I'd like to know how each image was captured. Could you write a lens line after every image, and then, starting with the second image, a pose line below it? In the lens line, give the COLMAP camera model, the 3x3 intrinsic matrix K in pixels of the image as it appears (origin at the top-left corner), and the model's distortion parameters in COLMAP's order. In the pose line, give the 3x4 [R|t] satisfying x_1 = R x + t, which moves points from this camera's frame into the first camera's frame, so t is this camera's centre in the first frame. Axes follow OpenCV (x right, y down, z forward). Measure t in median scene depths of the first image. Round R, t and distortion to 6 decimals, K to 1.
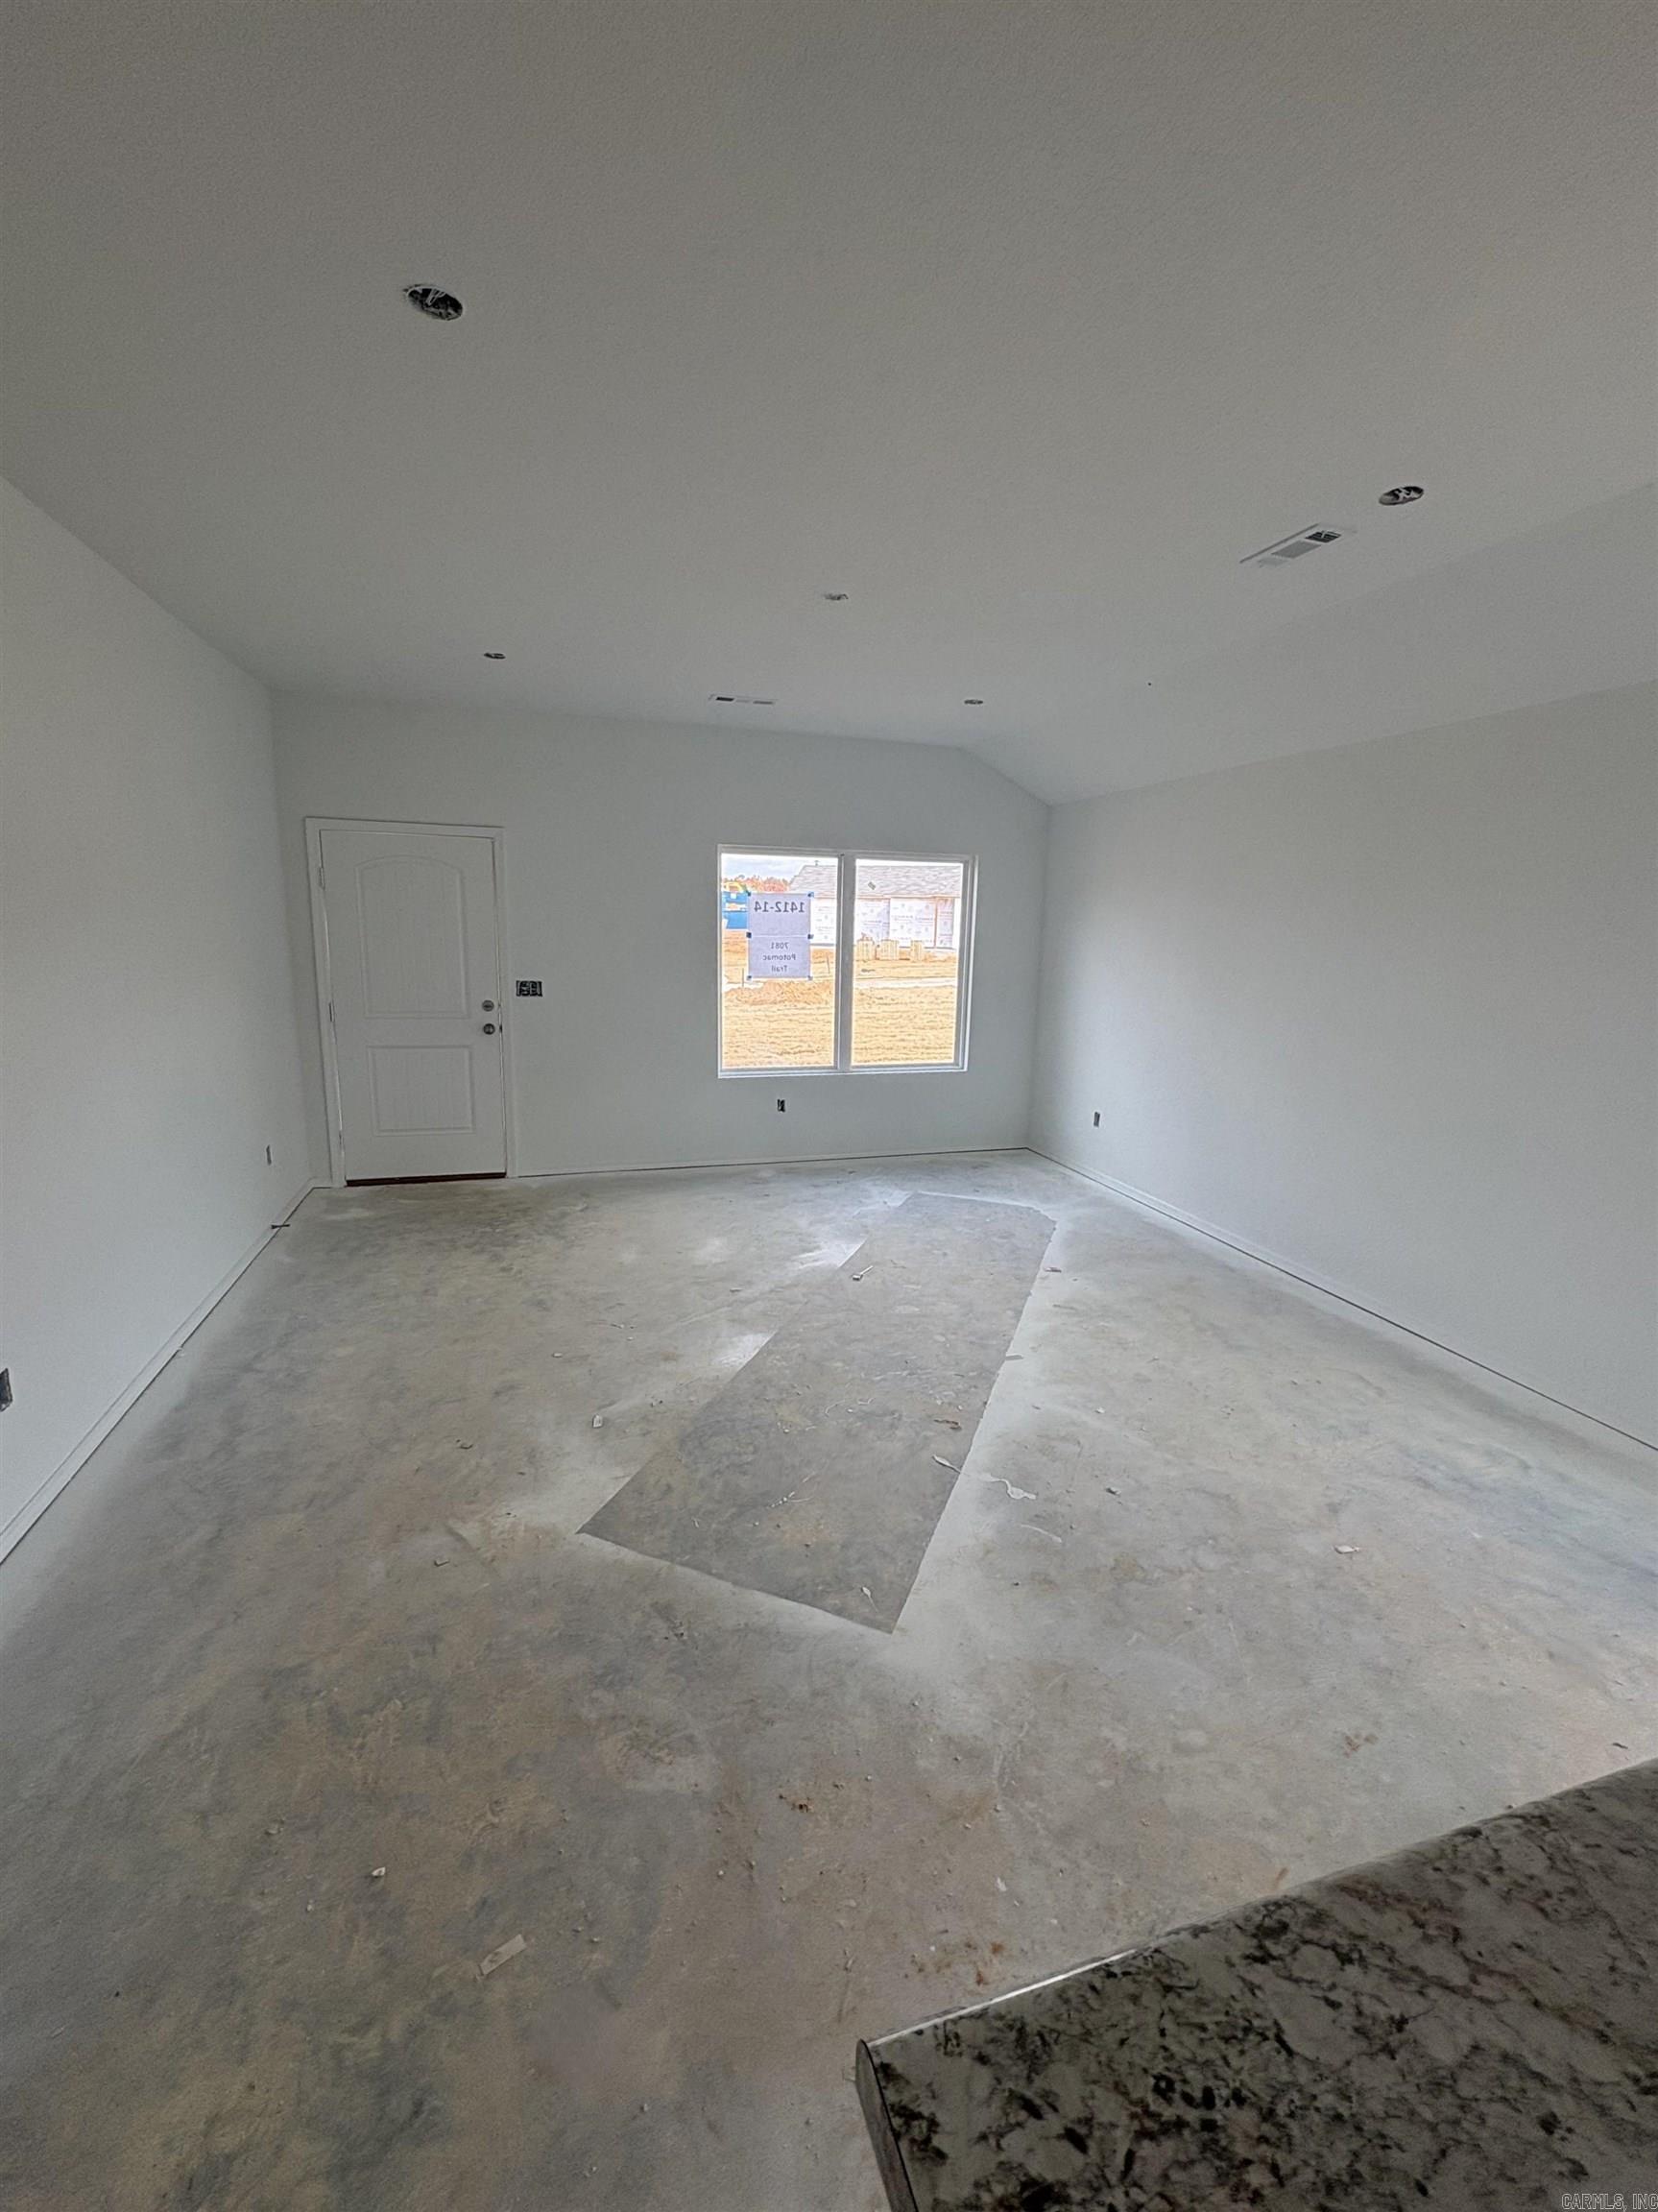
lens RADIAL K [[898.1, 0, 825.4], [0, 898.1, 1105.3], [0, 0, 1]] dist [-0.000682, -0.000139]
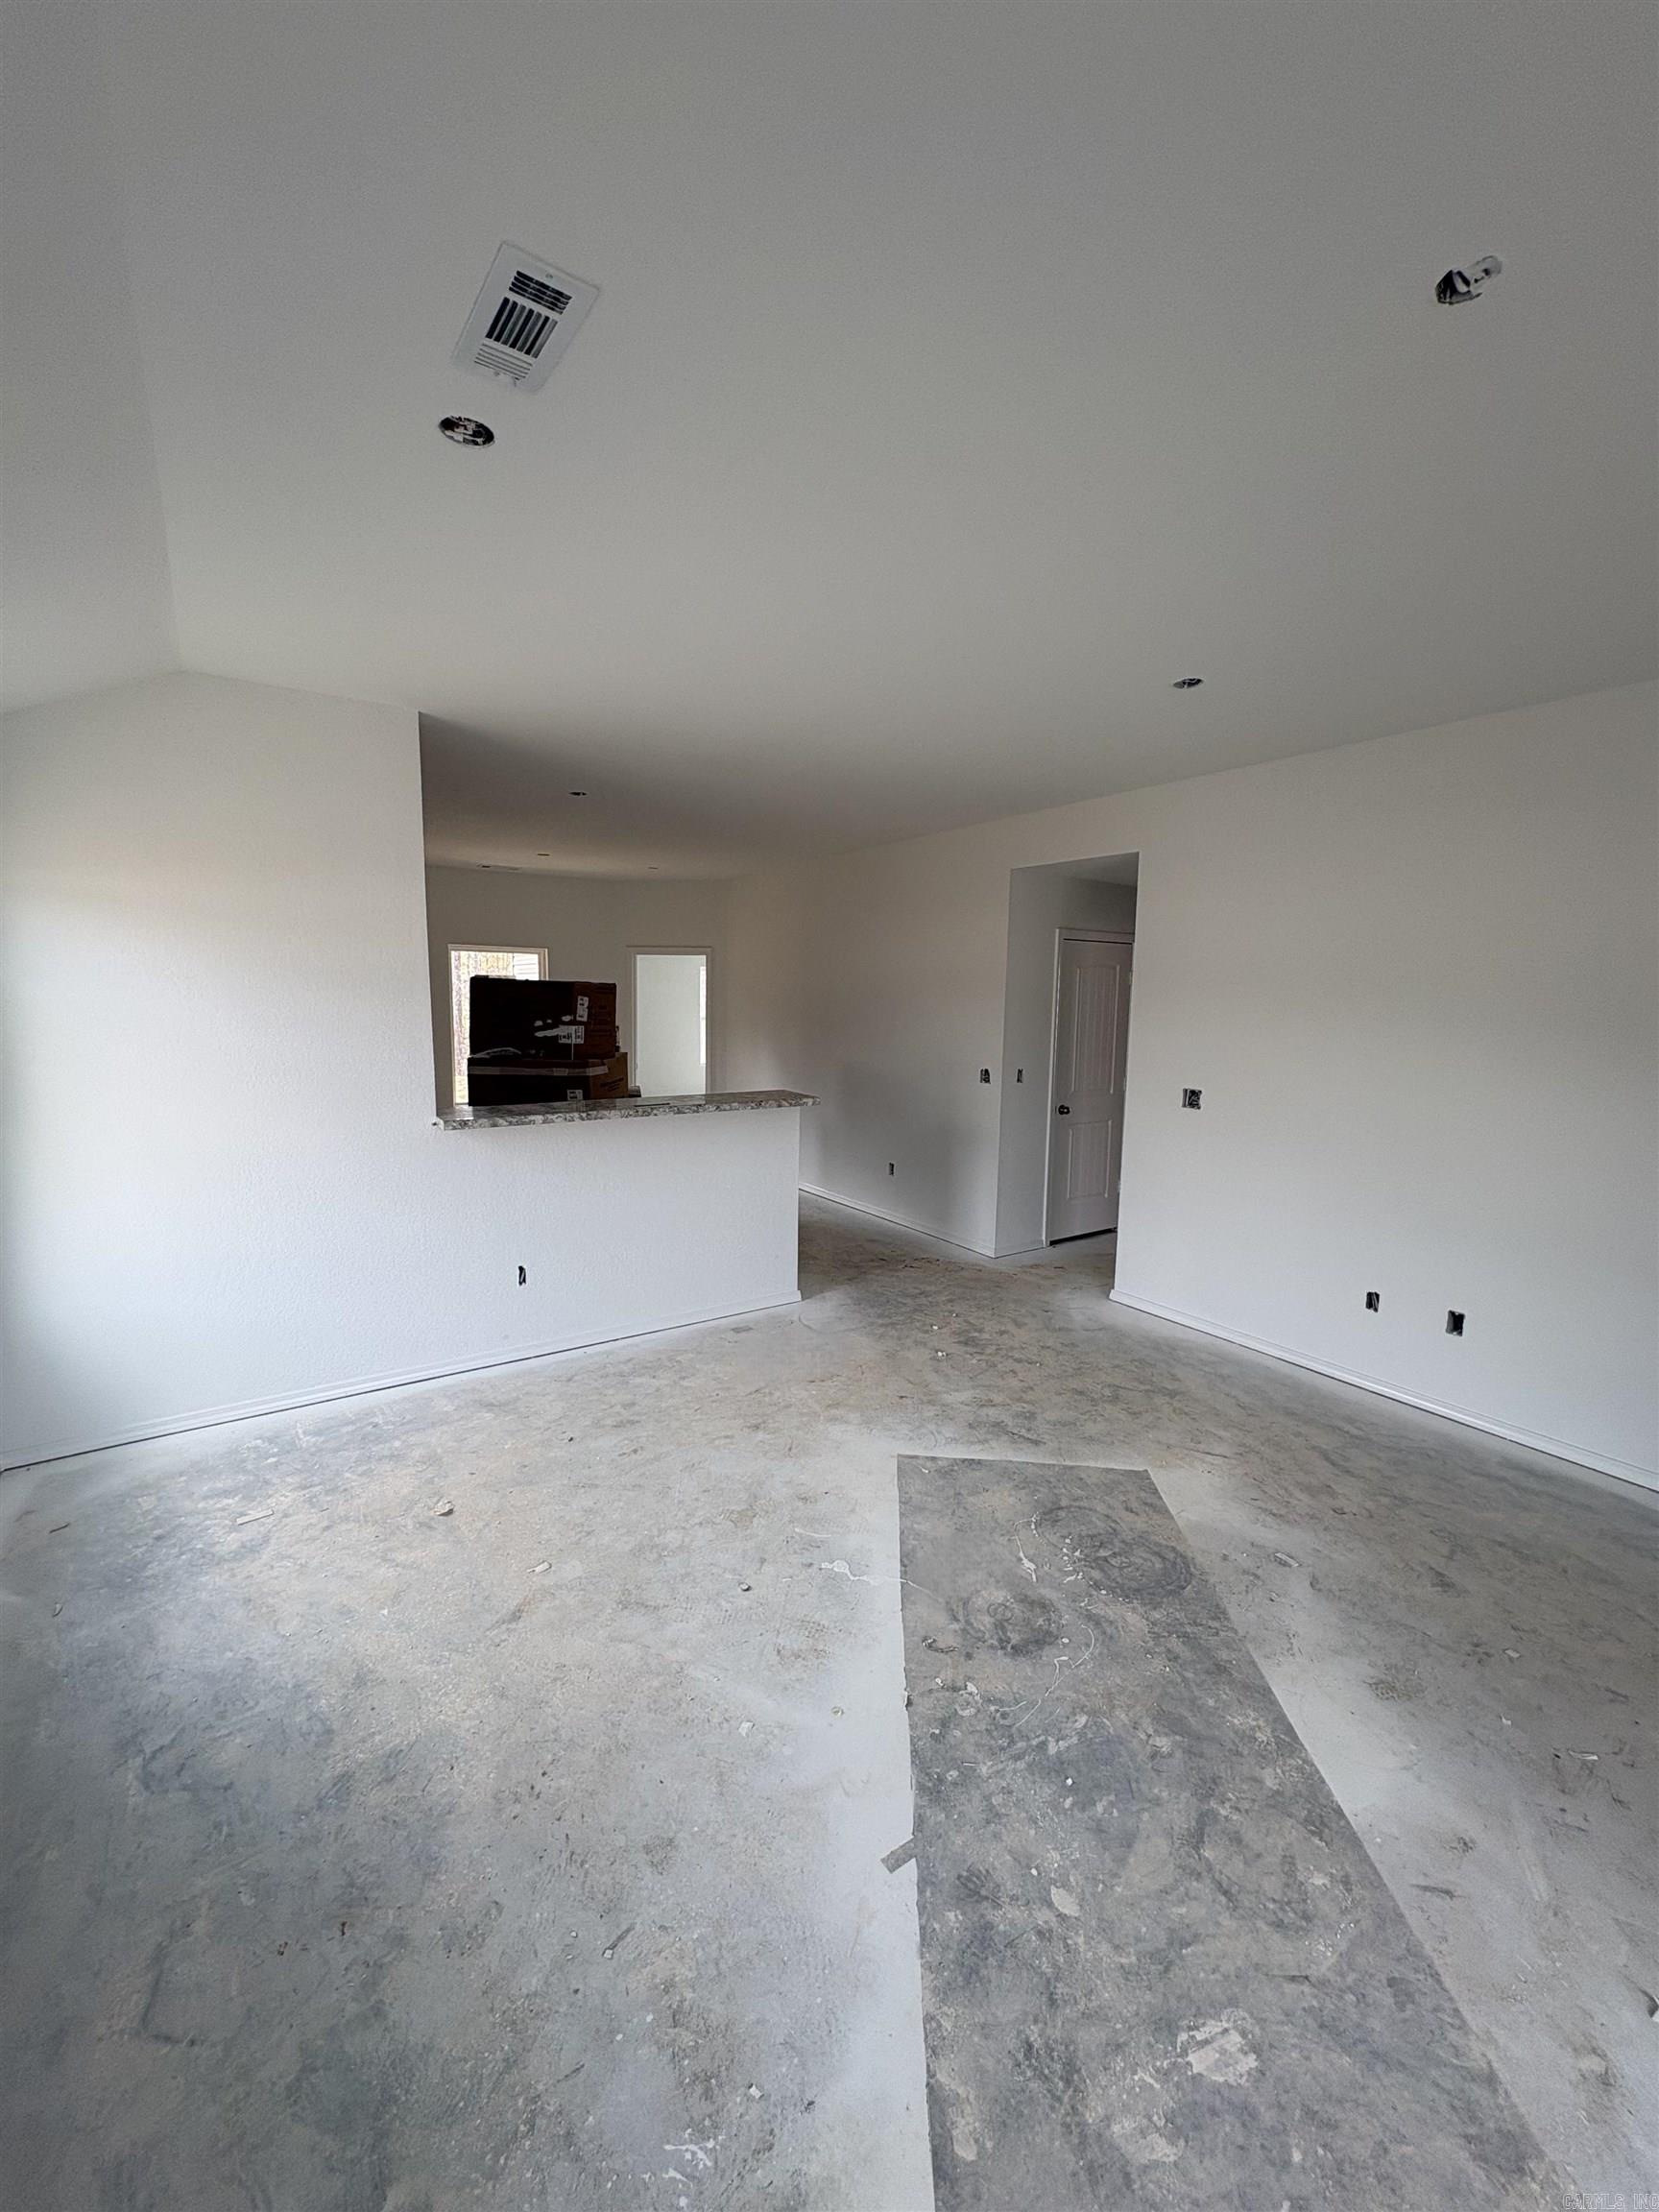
lens RADIAL K [[898.1, 0, 829.3], [0, 898.1, 1104.1], [0, 0, 1]] dist [-0.000682, -0.000139]
pose [[-0.949742, 0.001054, -0.313033, 0.622948], [-0.098139, 0.948578, 0.300946, -0.417200], [0.297254, 0.316541, -0.900801, 2.011173]]
